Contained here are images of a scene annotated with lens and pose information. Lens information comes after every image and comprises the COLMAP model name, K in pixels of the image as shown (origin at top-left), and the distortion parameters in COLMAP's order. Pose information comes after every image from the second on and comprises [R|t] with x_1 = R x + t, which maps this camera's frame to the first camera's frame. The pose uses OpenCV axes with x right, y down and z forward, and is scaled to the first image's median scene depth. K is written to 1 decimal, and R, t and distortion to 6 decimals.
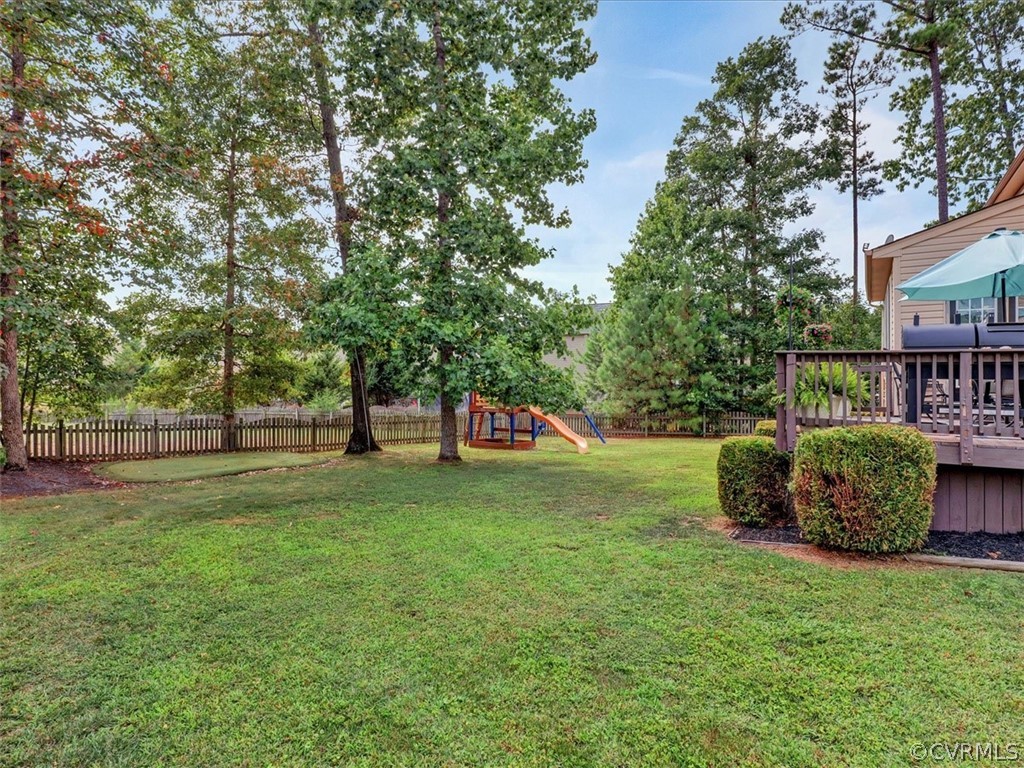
lens RADIAL K [[526.7, 0, 514.8], [0, 526.7, 383.7], [0, 0, 1]] dist [-0.000161, -0.005111]
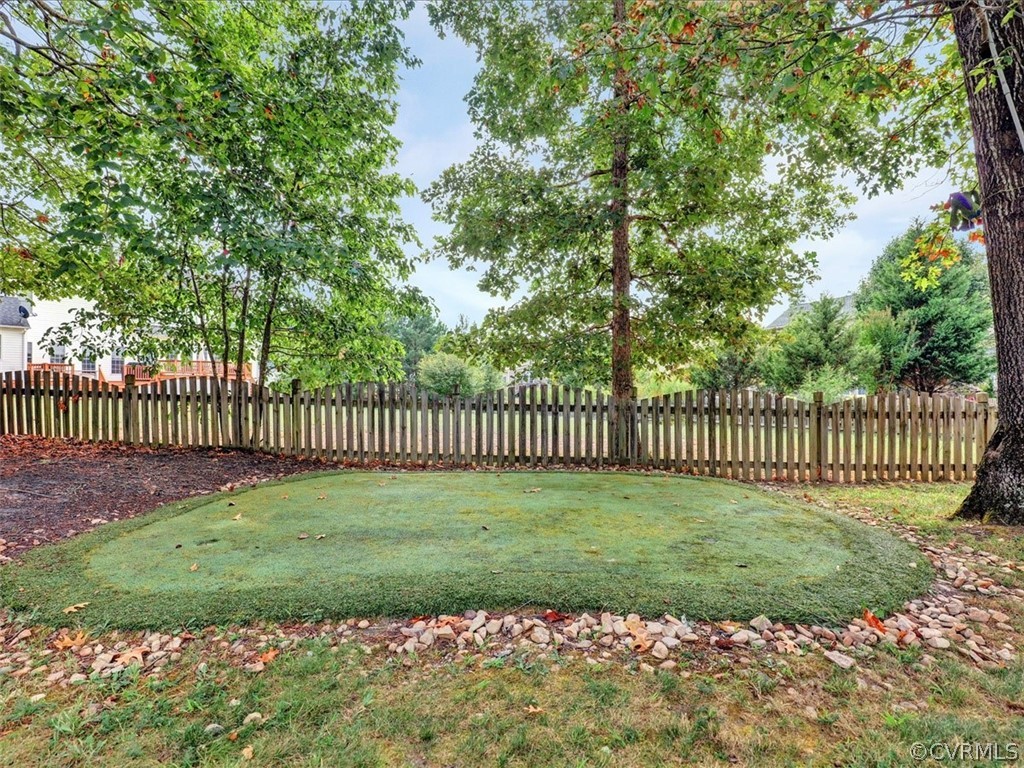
lens RADIAL K [[526.7, 0, 515.4], [0, 526.7, 388.6], [0, 0, 1]] dist [-0.000161, -0.005111]
pose [[0.655521, -0.010895, -0.755098, -0.257969], [0.013304, 0.999907, -0.002877, 0.064191], [0.755060, -0.008160, 0.655605, 0.637059]]
